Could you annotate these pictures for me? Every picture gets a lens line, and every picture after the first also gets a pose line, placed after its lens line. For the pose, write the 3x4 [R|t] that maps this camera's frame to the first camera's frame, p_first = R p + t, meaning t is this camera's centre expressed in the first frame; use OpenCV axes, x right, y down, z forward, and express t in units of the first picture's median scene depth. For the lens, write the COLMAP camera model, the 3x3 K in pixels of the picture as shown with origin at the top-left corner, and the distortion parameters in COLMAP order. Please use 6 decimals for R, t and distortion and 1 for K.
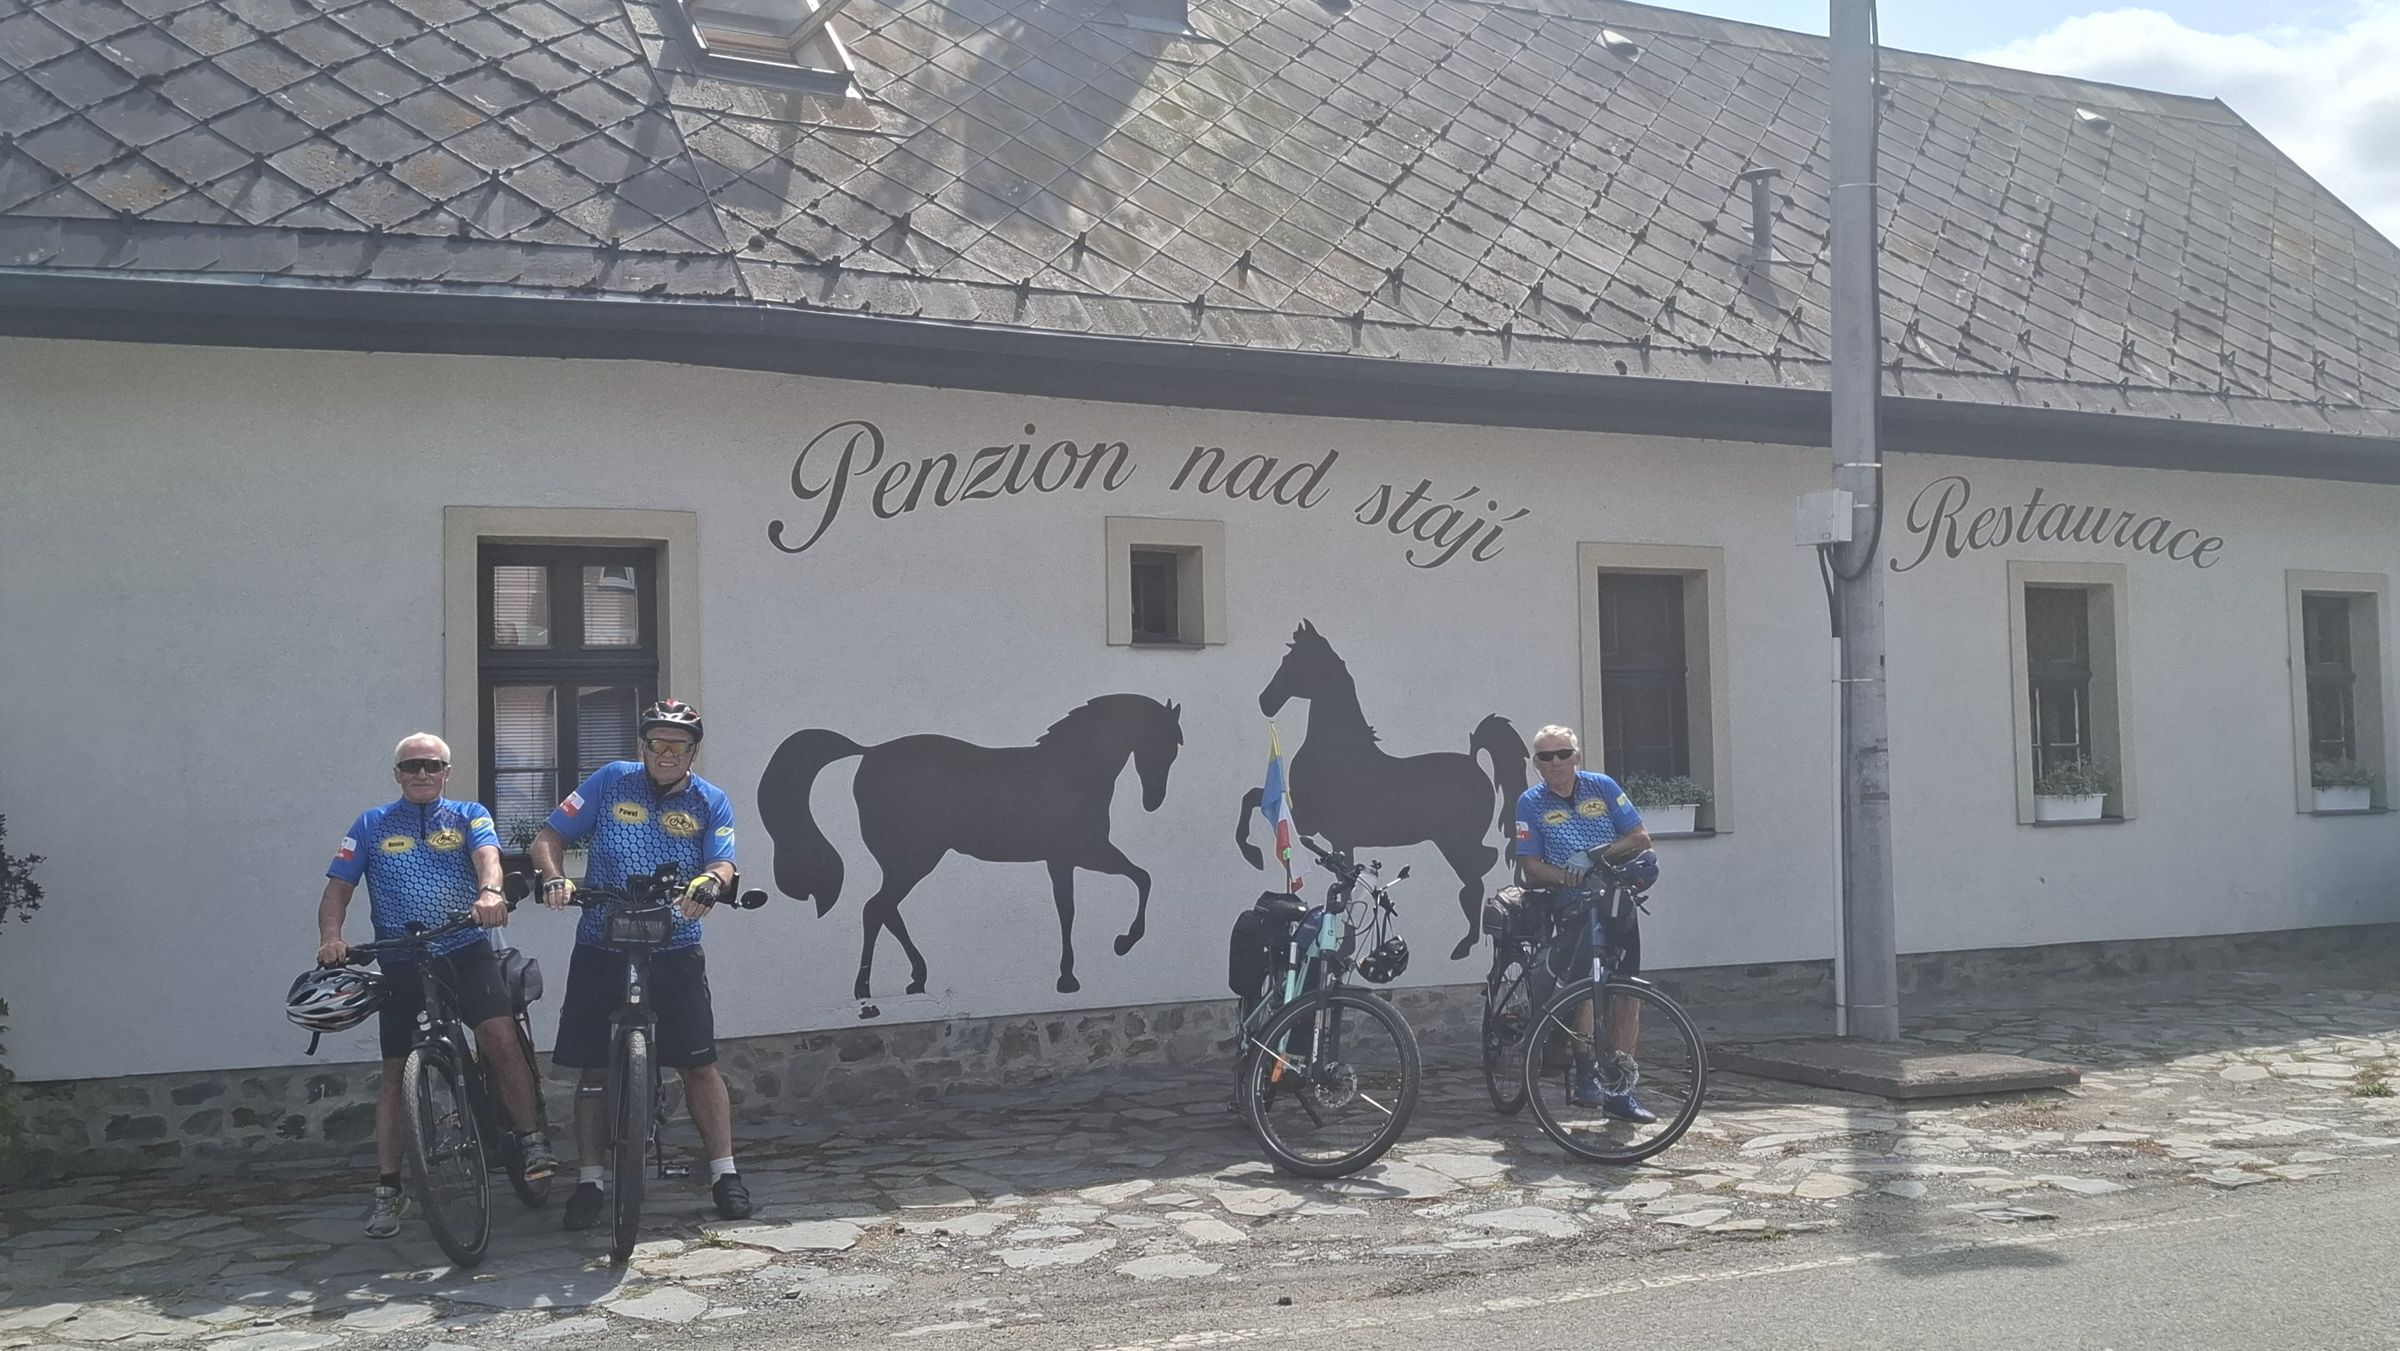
lens RADIAL K [[2377.3, 0, 1200.0], [0, 2377.3, 675.5], [0, 0, 1]] dist [0.172385, -0.307816]
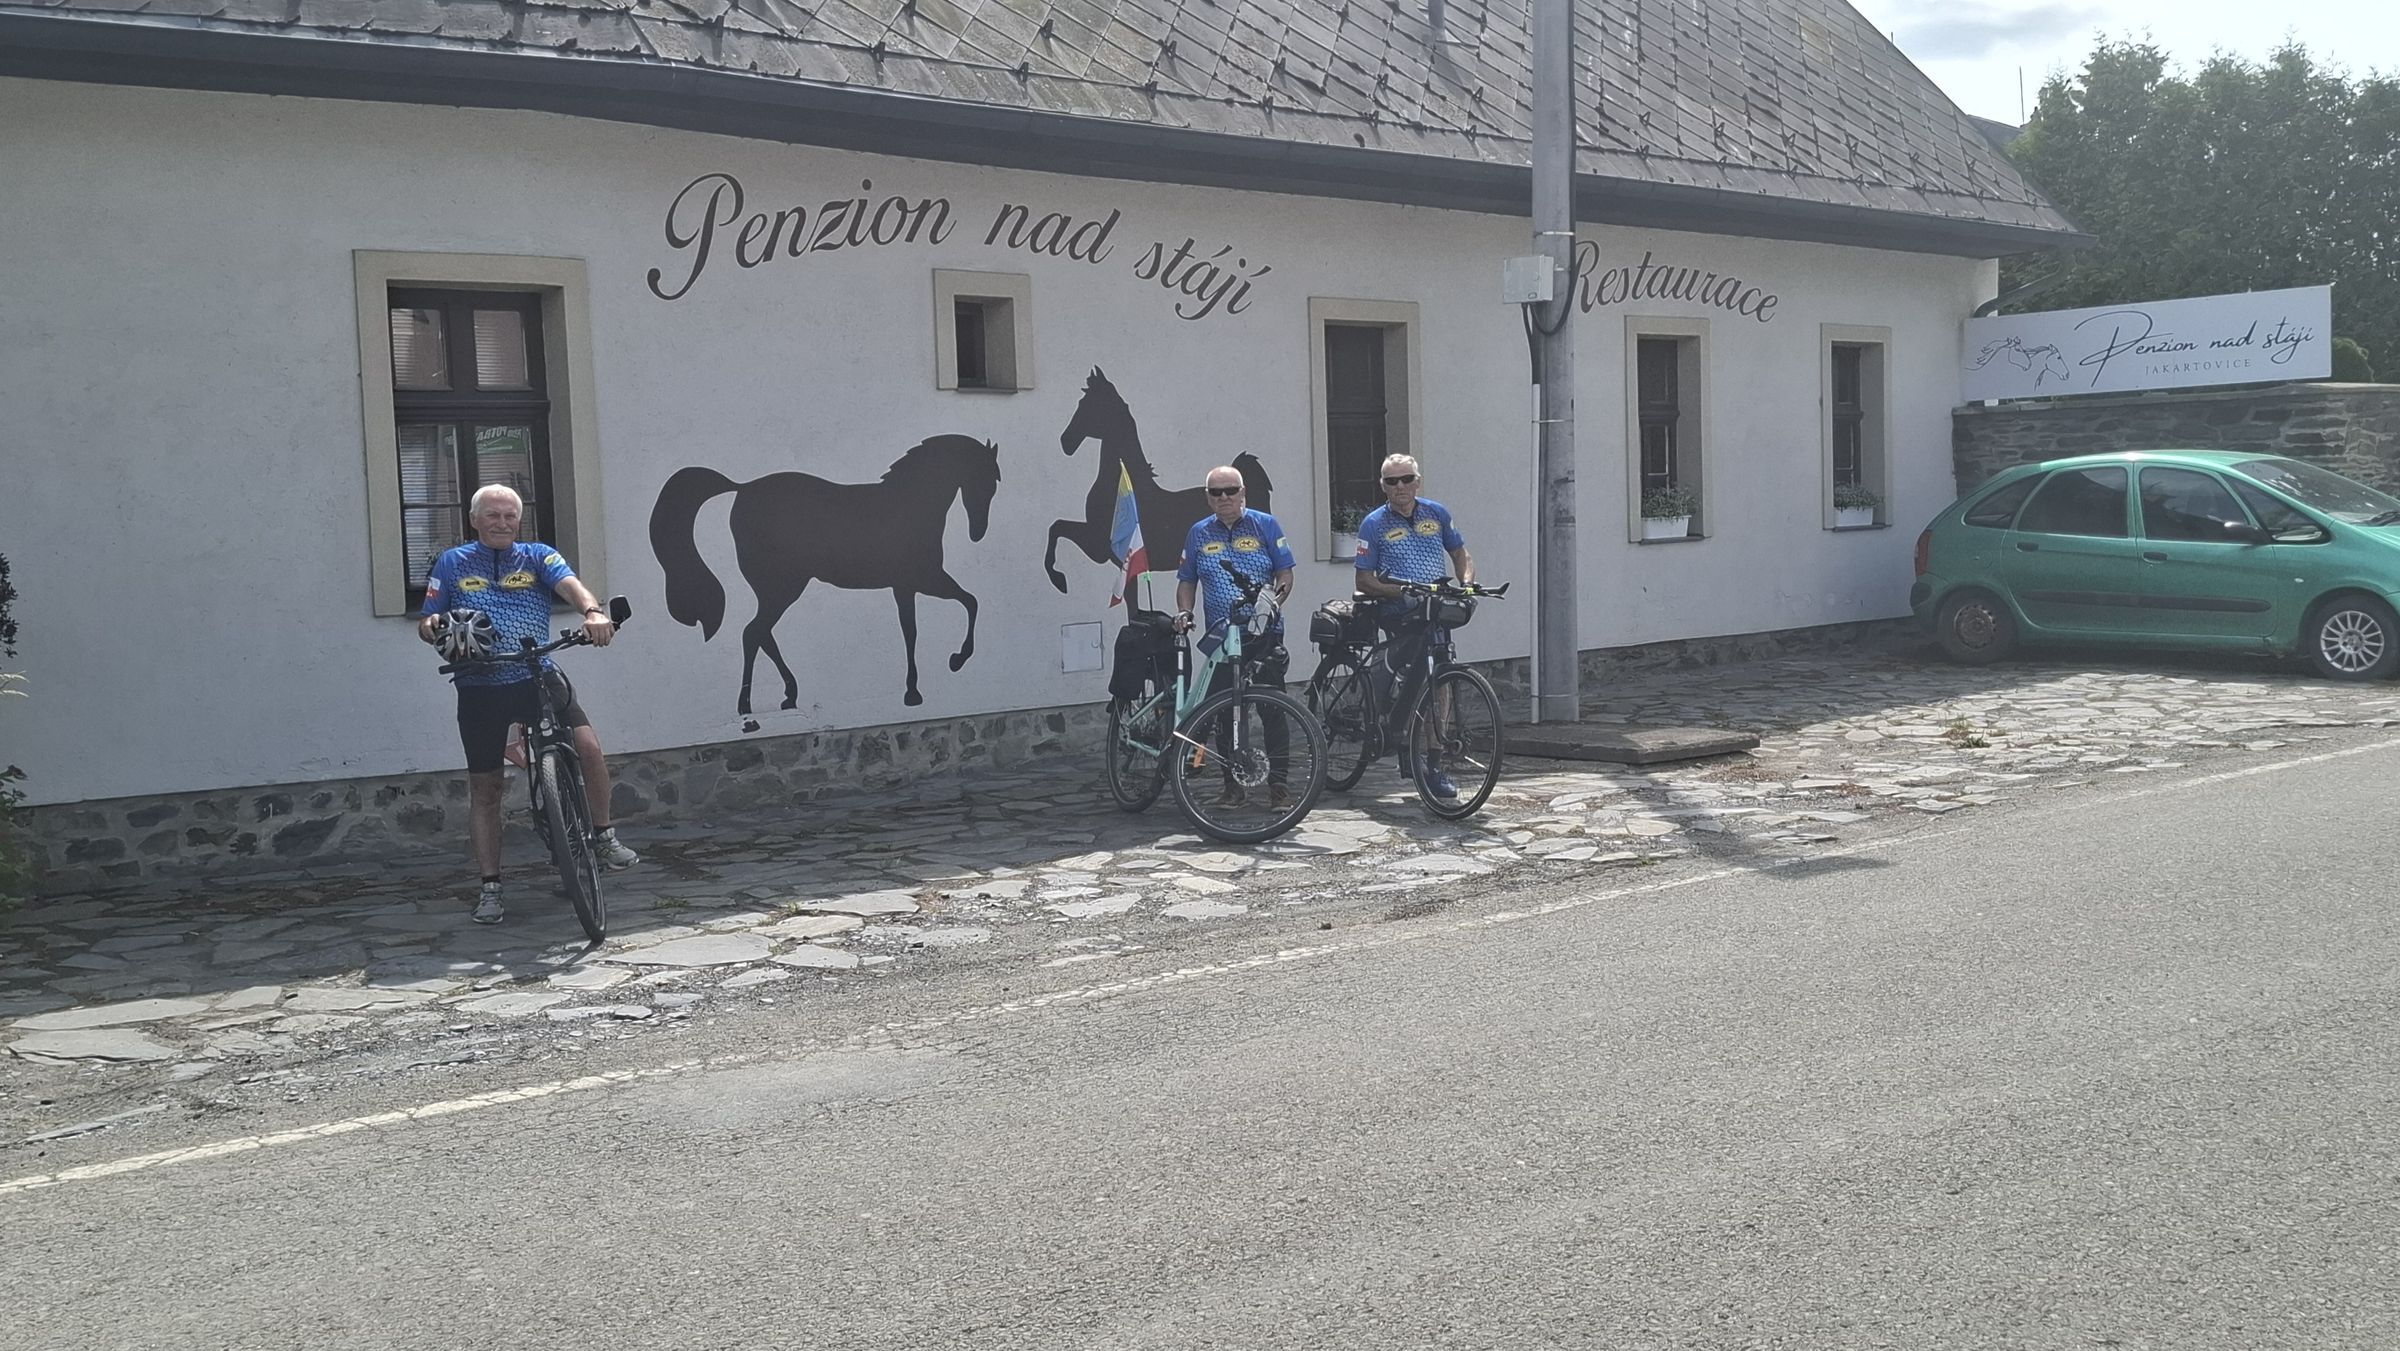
lens RADIAL K [[2377.3, 0, 1200.0], [0, 2377.3, 675.5], [0, 0, 1]] dist [0.172385, -0.307816]
pose [[0.967567, -0.026892, 0.251177, -0.204445], [-0.001203, 0.993816, 0.111037, -0.004195], [-0.252610, -0.107738, 0.961551, -0.098324]]
